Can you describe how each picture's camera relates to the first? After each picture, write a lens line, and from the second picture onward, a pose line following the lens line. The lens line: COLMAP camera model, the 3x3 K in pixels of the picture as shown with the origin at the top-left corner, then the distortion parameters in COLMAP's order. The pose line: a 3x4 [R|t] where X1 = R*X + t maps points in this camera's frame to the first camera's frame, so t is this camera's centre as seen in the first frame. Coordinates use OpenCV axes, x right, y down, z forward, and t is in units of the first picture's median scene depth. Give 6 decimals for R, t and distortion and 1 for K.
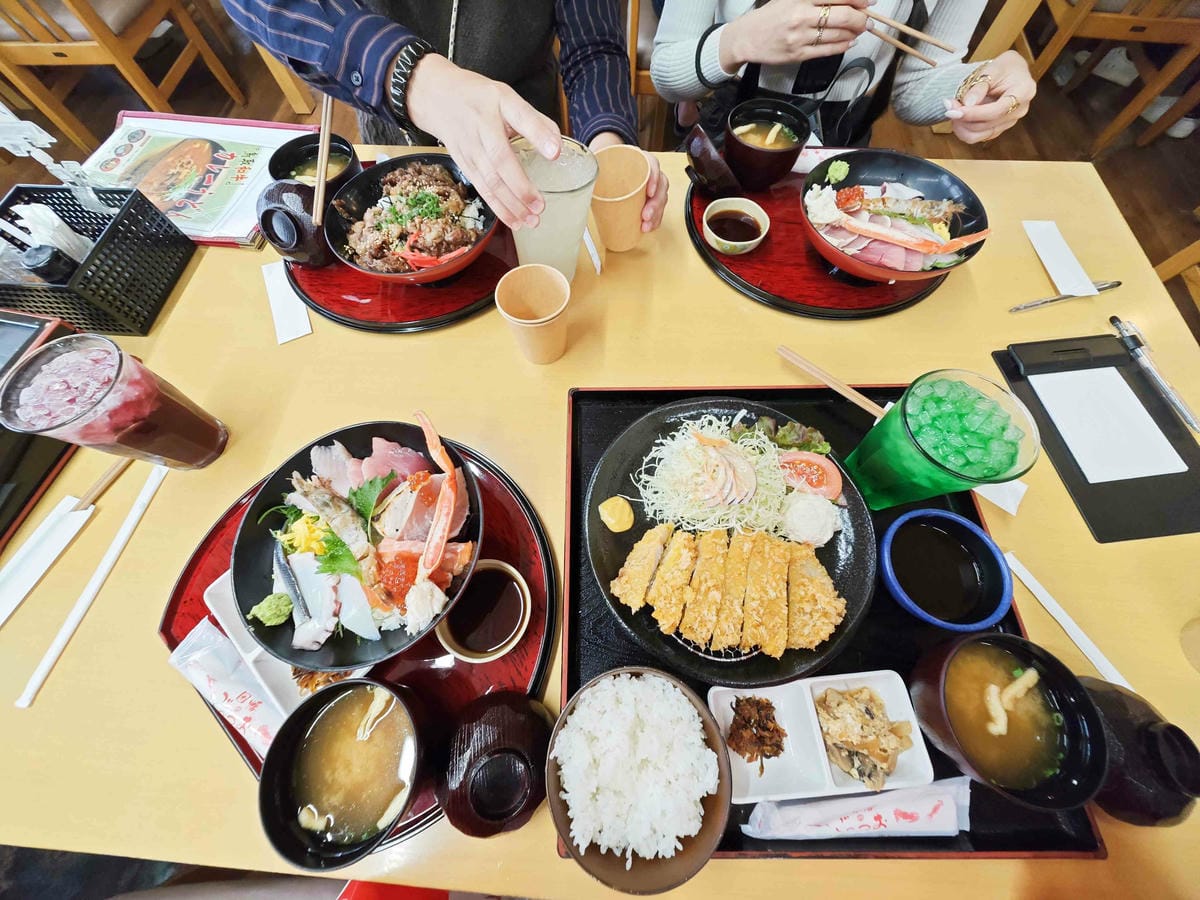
lens RADIAL K [[421.4, 0, 598.0], [0, 421.4, 447.9], [0, 0, 1]] dist [0.003423, 0.000123]
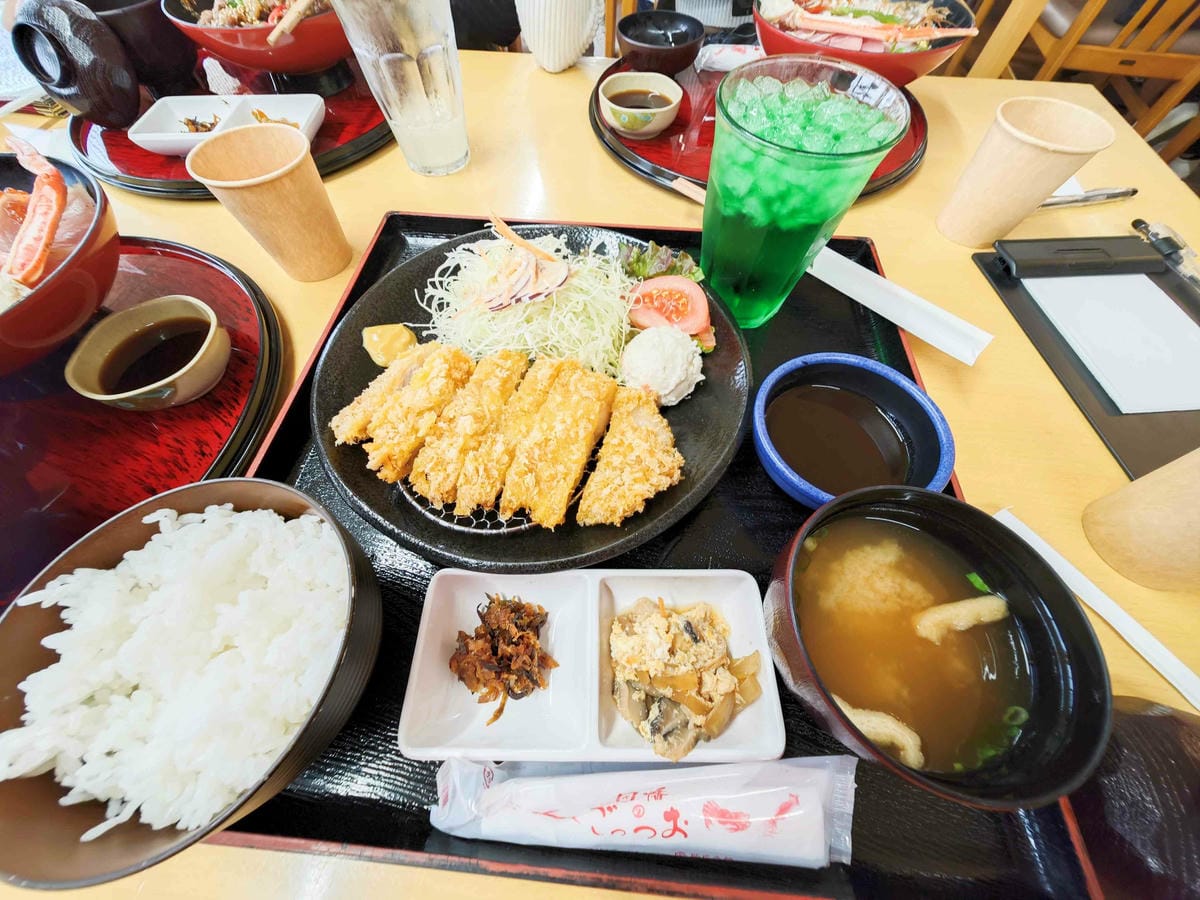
lens RADIAL K [[421.4, 0, 604.5], [0, 421.4, 455.3], [0, 0, 1]] dist [0.003423, 0.000123]
pose [[0.995999, 0.076126, -0.046816, 0.524246], [-0.080409, 0.991964, -0.097687, 0.448332], [0.039003, 0.101060, 0.994115, 0.393351]]
